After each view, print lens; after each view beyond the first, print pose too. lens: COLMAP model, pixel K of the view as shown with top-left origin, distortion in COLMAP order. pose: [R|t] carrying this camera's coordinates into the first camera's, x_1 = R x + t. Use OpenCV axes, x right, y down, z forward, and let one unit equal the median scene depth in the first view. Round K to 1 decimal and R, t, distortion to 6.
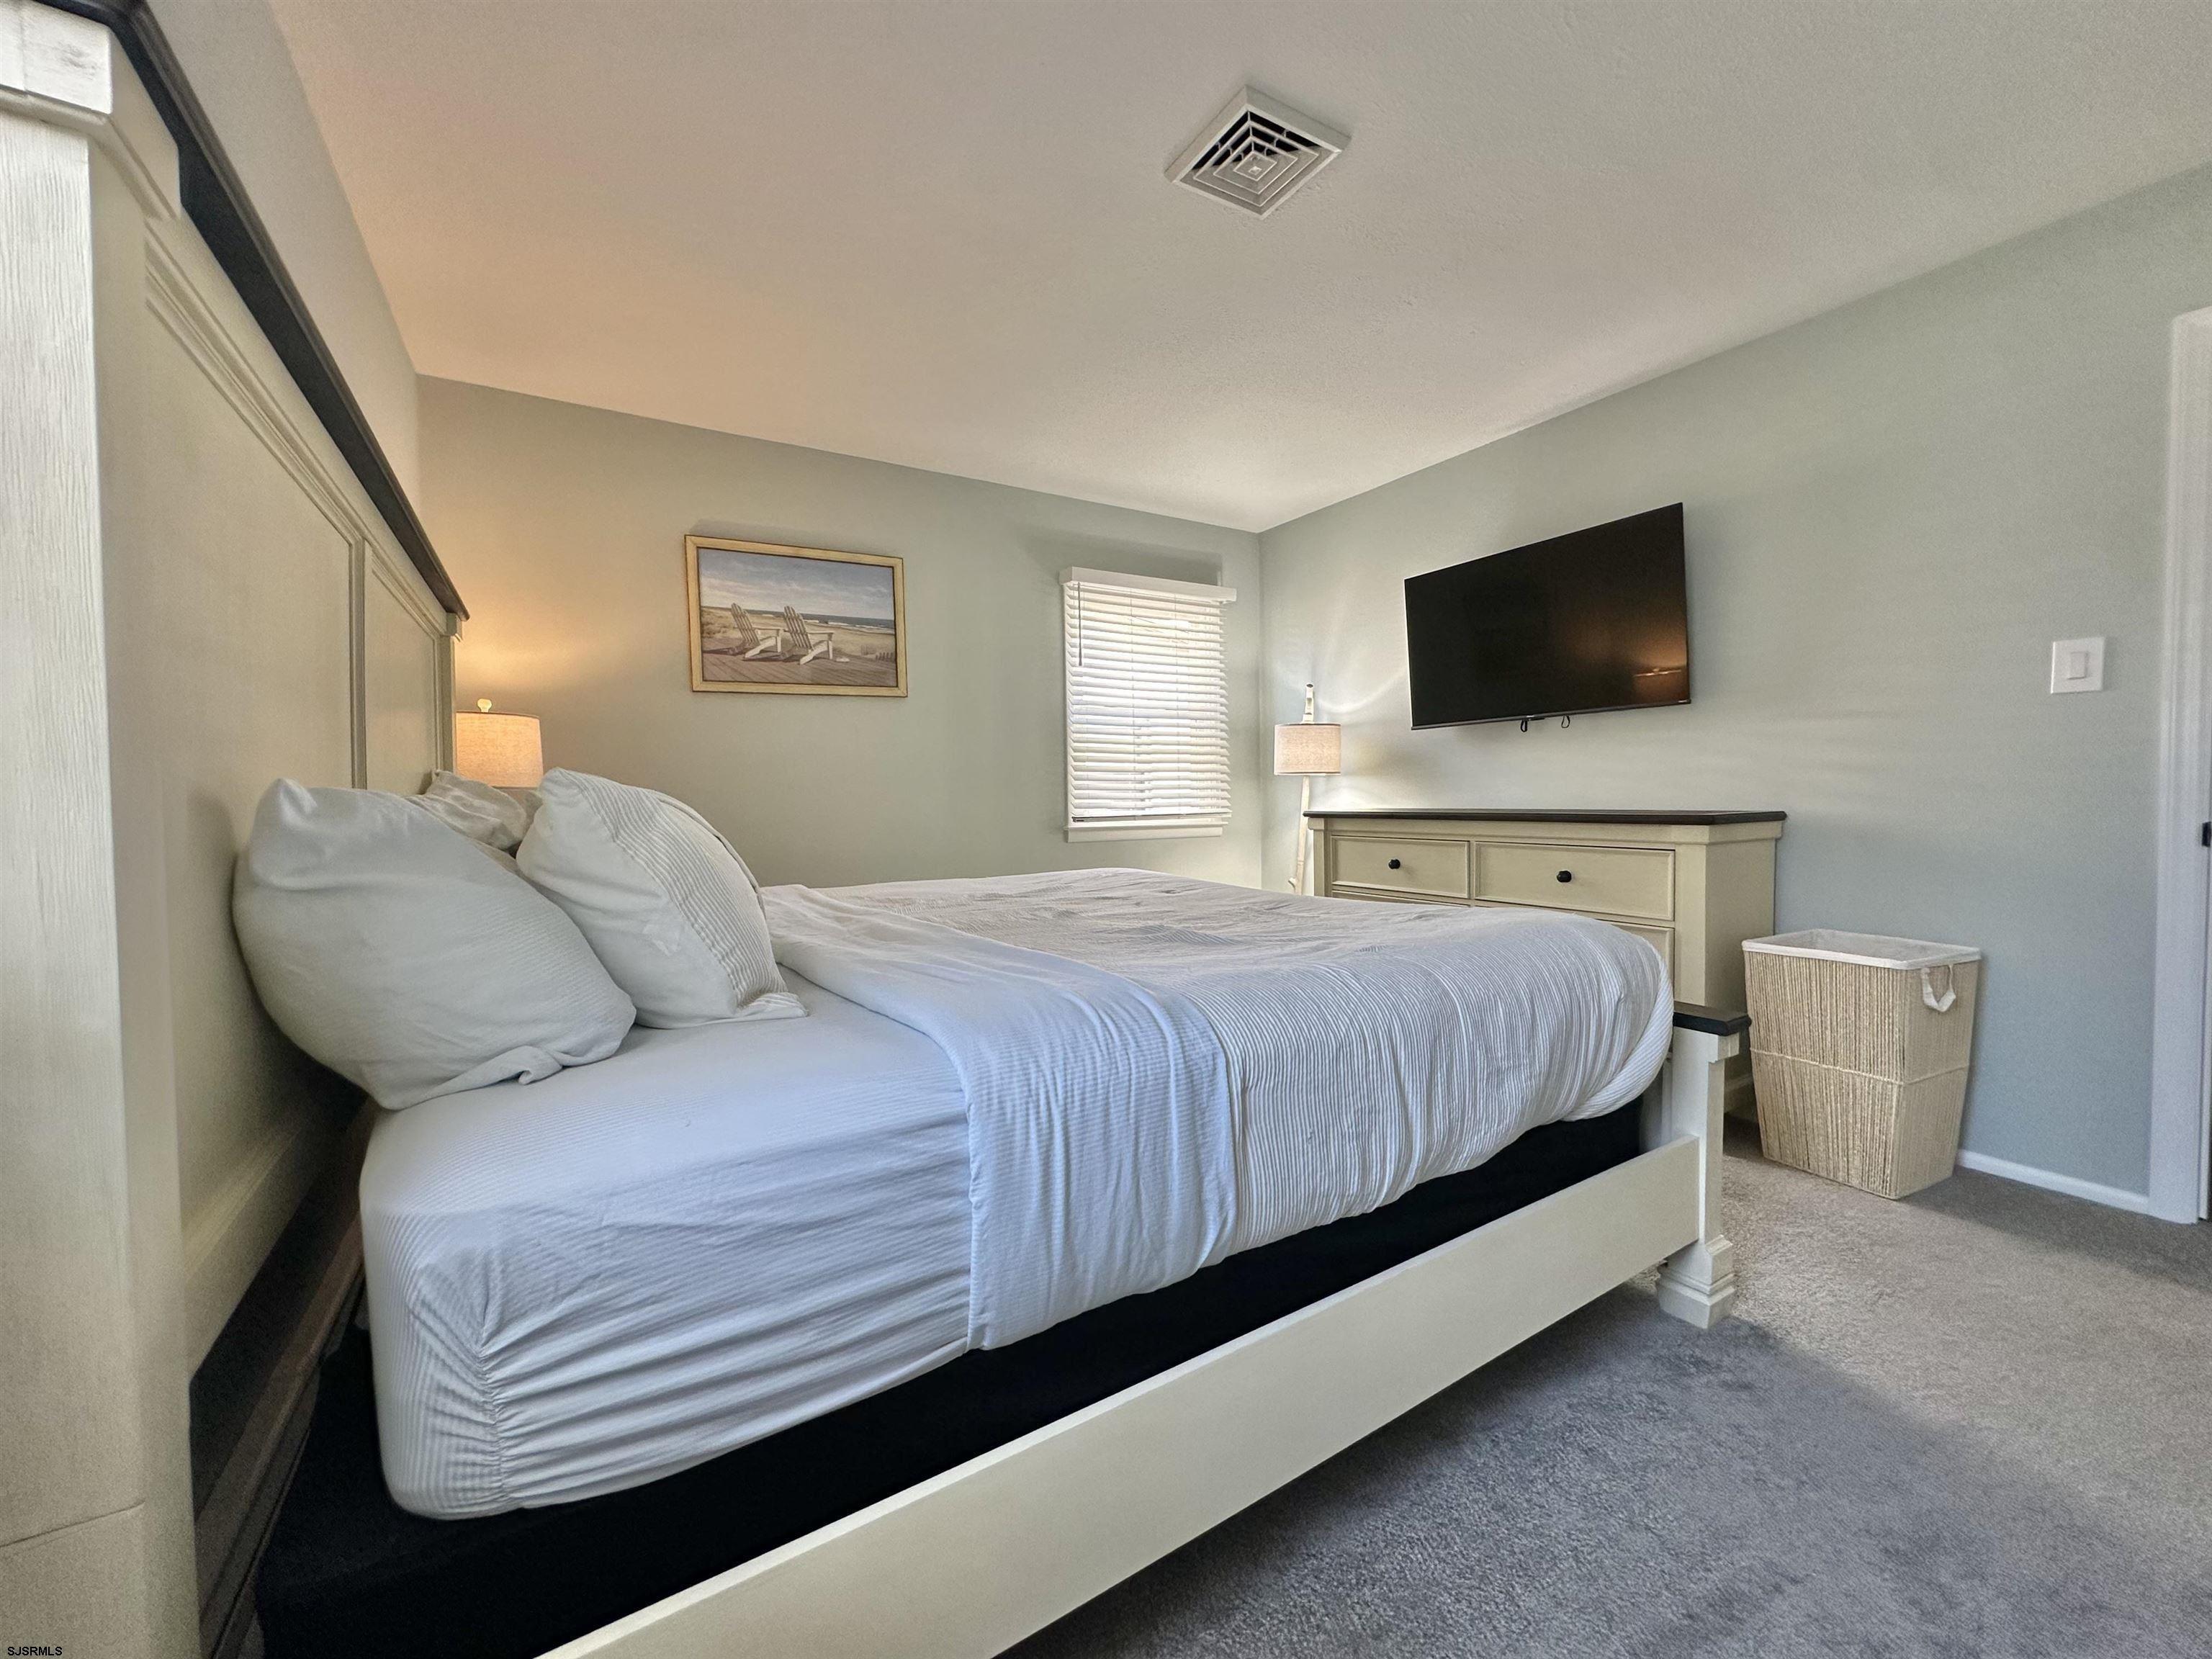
lens RADIAL K [[891.0, 0, 1103.6], [0, 891.0, 830.4], [0, 0, 1]] dist [-0.002920, 0.000548]
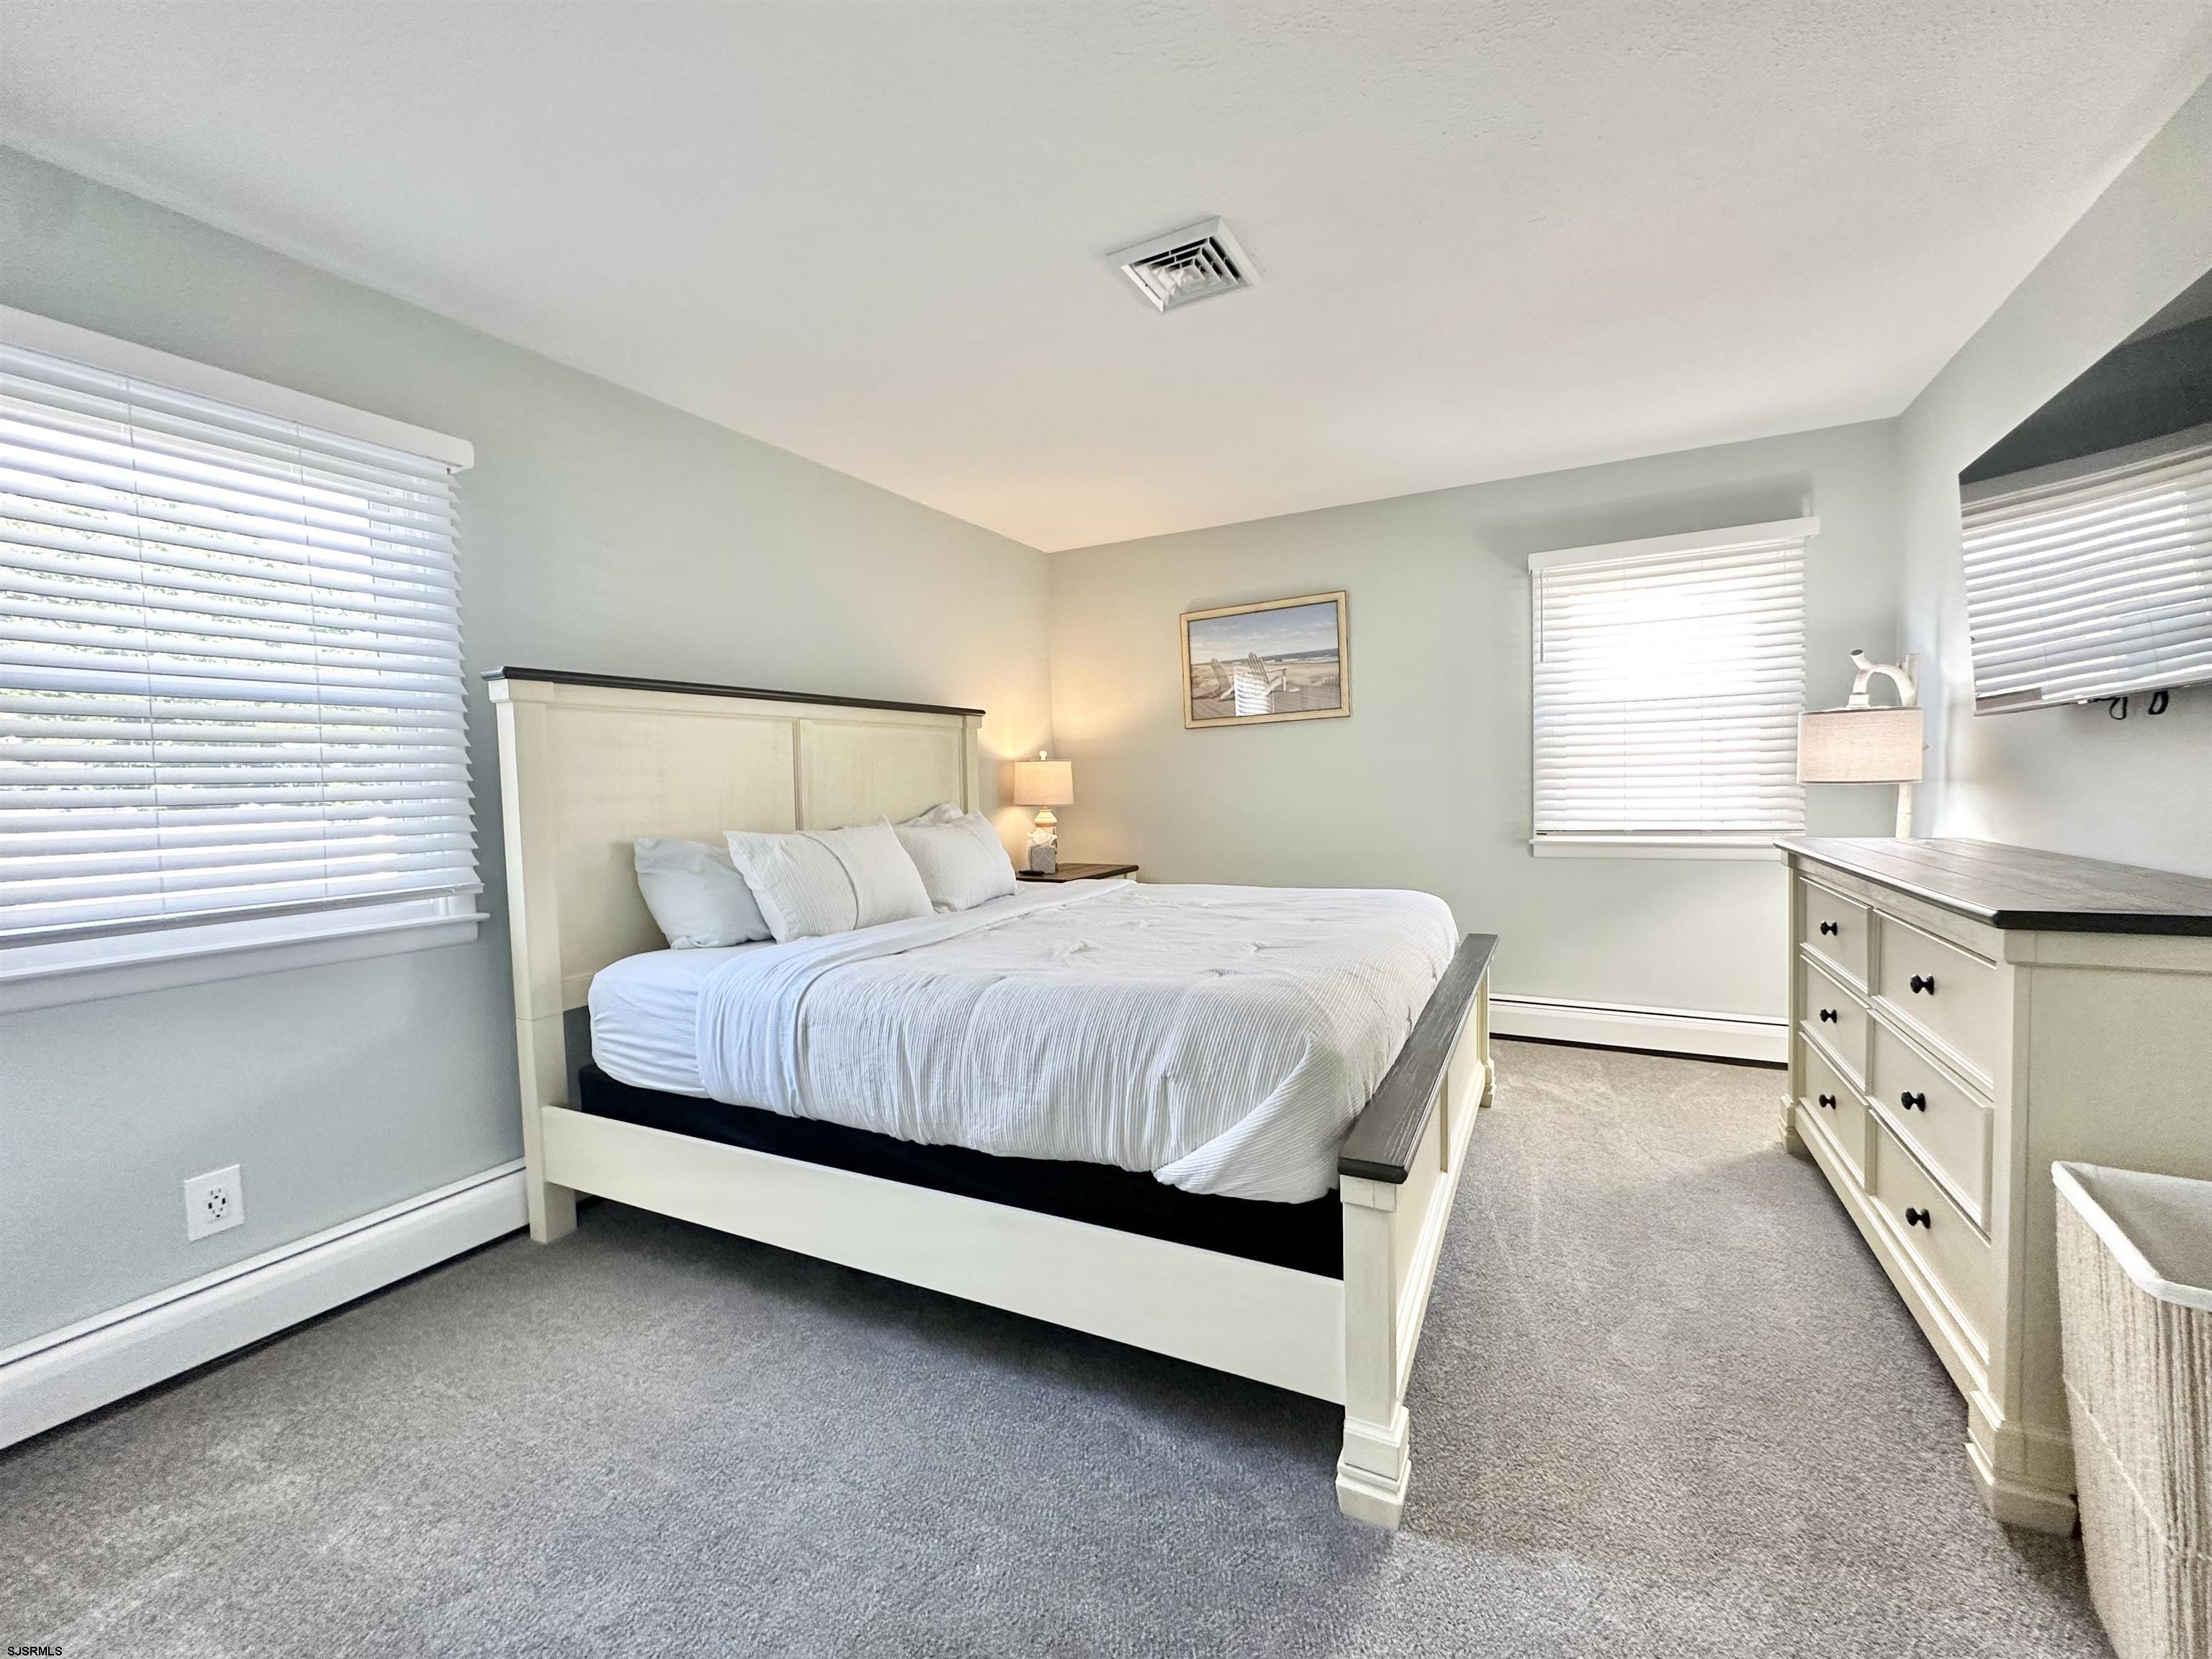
lens RADIAL K [[891.0, 0, 1095.0], [0, 891.0, 818.7], [0, 0, 1]] dist [-0.002920, 0.000548]
pose [[0.511985, 0.034906, -0.858285, 0.604152], [-0.014441, 0.999383, 0.032029, -0.057946], [0.858873, -0.004004, 0.512173, 0.178198]]
